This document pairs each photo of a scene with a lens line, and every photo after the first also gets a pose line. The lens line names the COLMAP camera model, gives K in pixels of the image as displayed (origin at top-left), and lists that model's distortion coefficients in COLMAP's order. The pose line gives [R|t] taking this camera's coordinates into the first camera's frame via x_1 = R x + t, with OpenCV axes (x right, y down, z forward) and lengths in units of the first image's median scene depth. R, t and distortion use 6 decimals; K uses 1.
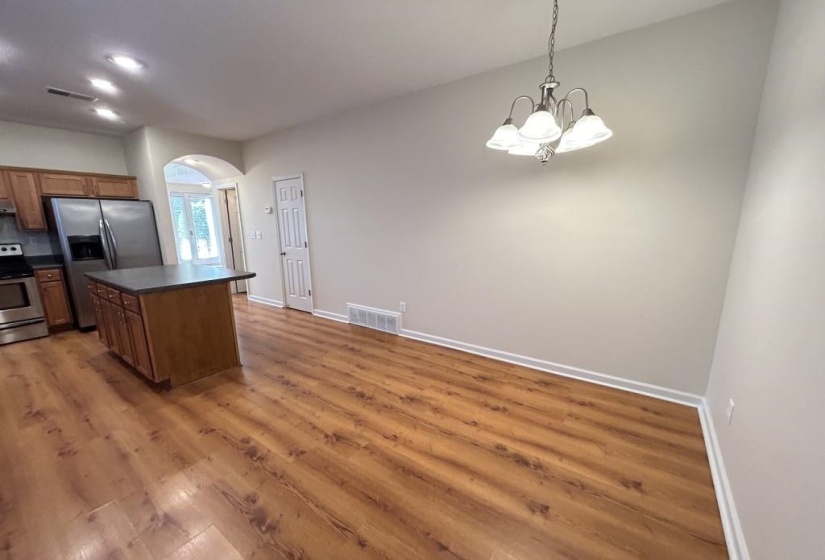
lens RADIAL K [[326.9, 0, 413.1], [0, 326.9, 284.3], [0, 0, 1]] dist [0.002724, 0.000134]
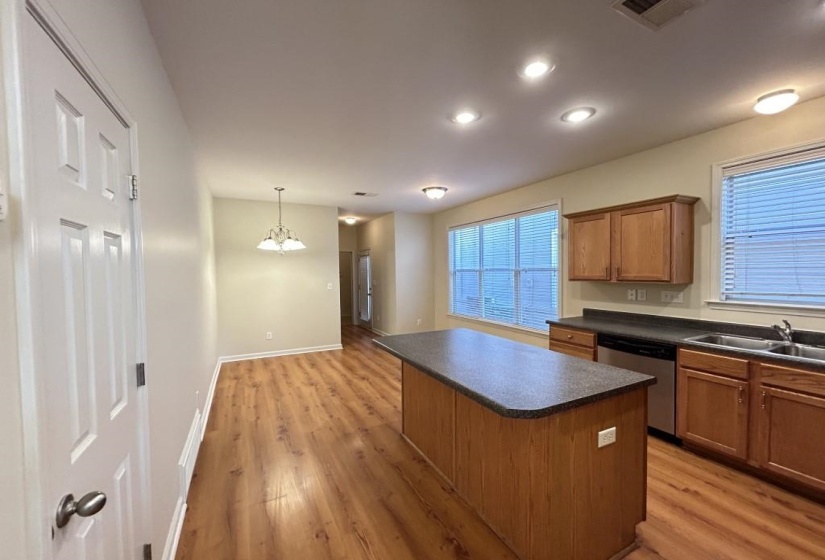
lens RADIAL K [[326.9, 0, 413.8], [0, 326.9, 281.9], [0, 0, 1]] dist [0.002724, 0.000134]
pose [[-0.889132, 0.007495, 0.457590, -1.055526], [0.111717, 0.973172, 0.201135, -0.366347], [-0.443807, 0.229956, -0.866115, 1.812768]]
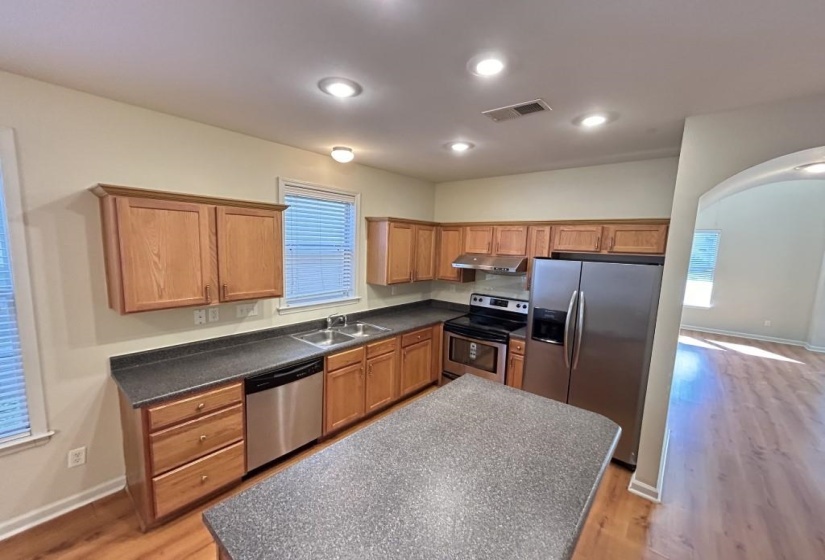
lens RADIAL K [[326.9, 0, 408.5], [0, 326.9, 284.1], [0, 0, 1]] dist [0.002724, 0.000134]
pose [[-0.081639, 0.132199, -0.987856, -0.410603], [-0.226396, 0.962794, 0.147555, -0.339713], [0.970608, 0.235692, -0.048672, 1.038311]]
